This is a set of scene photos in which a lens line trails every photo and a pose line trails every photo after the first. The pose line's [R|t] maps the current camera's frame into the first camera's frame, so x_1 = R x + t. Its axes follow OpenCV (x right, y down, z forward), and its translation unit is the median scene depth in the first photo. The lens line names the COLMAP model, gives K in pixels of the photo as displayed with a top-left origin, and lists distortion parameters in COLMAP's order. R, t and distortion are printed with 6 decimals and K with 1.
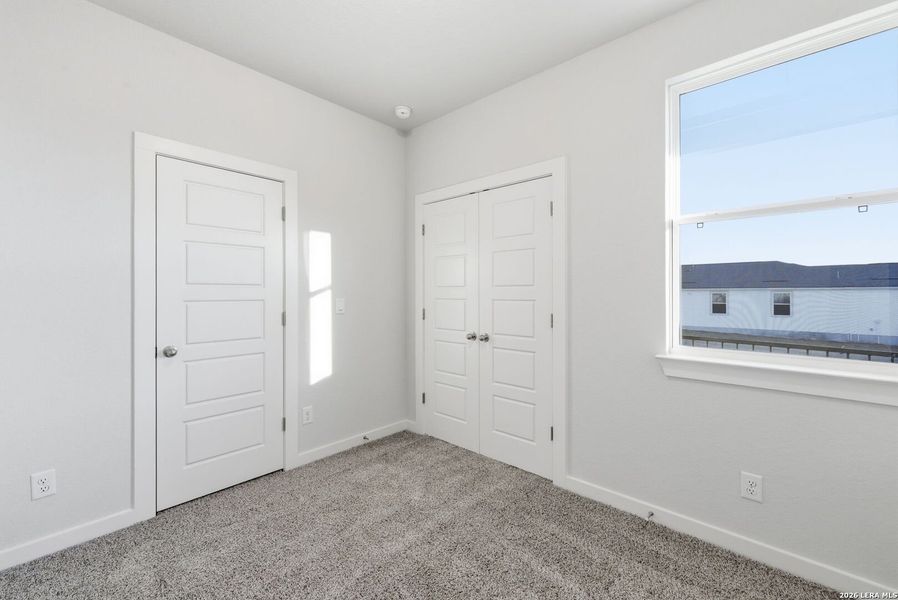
lens RADIAL K [[384.7, 0, 441.5], [0, 384.7, 302.7], [0, 0, 1]] dist [-0.011471, -0.000291]
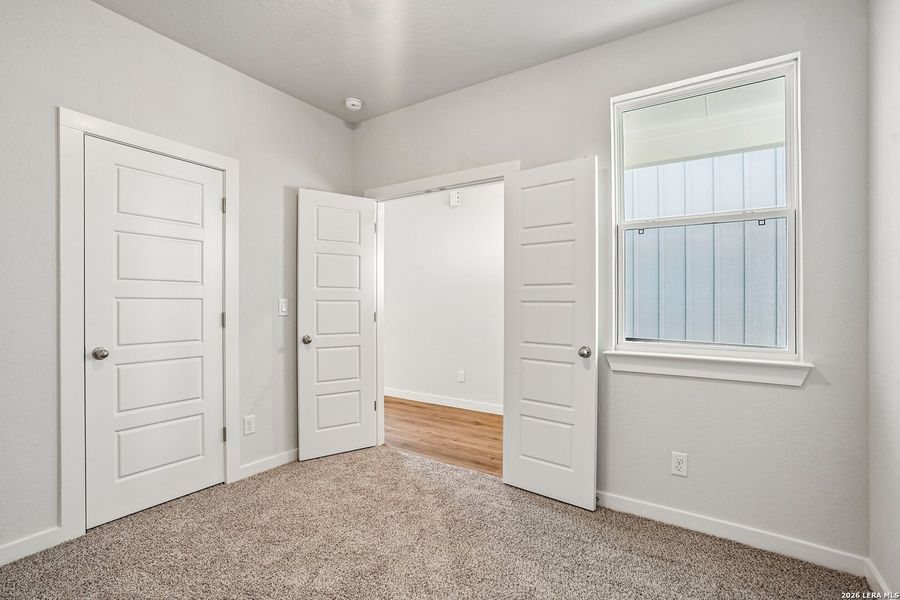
lens RADIAL K [[414.1, 0, 448.1], [0, 414.1, 296.7], [0, 0, 1]] dist [-0.071995, 0.026453]
pose [[0.987694, 0.027253, 0.154006, -0.040925], [-0.023334, 0.999358, -0.027201, 0.000237], [-0.154648, 0.023273, 0.987695, -0.053421]]
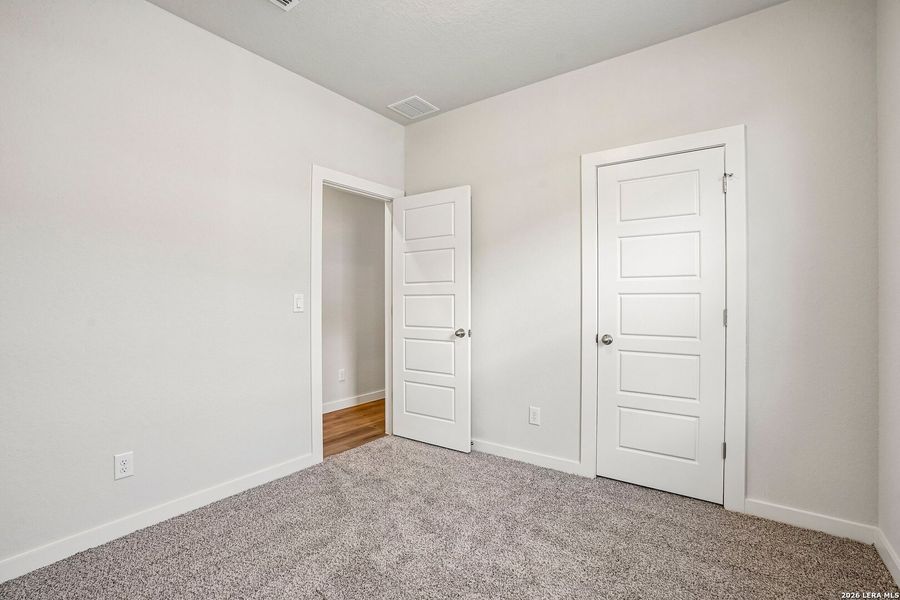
lens RADIAL K [[414.1, 0, 448.1], [0, 414.1, 296.7], [0, 0, 1]] dist [-0.071995, 0.026453]
pose [[0.100496, 0.017674, -0.994780, 0.383003], [-0.008506, 0.999821, 0.016905, -0.011170], [0.994901, 0.006762, 0.100629, 0.377192]]
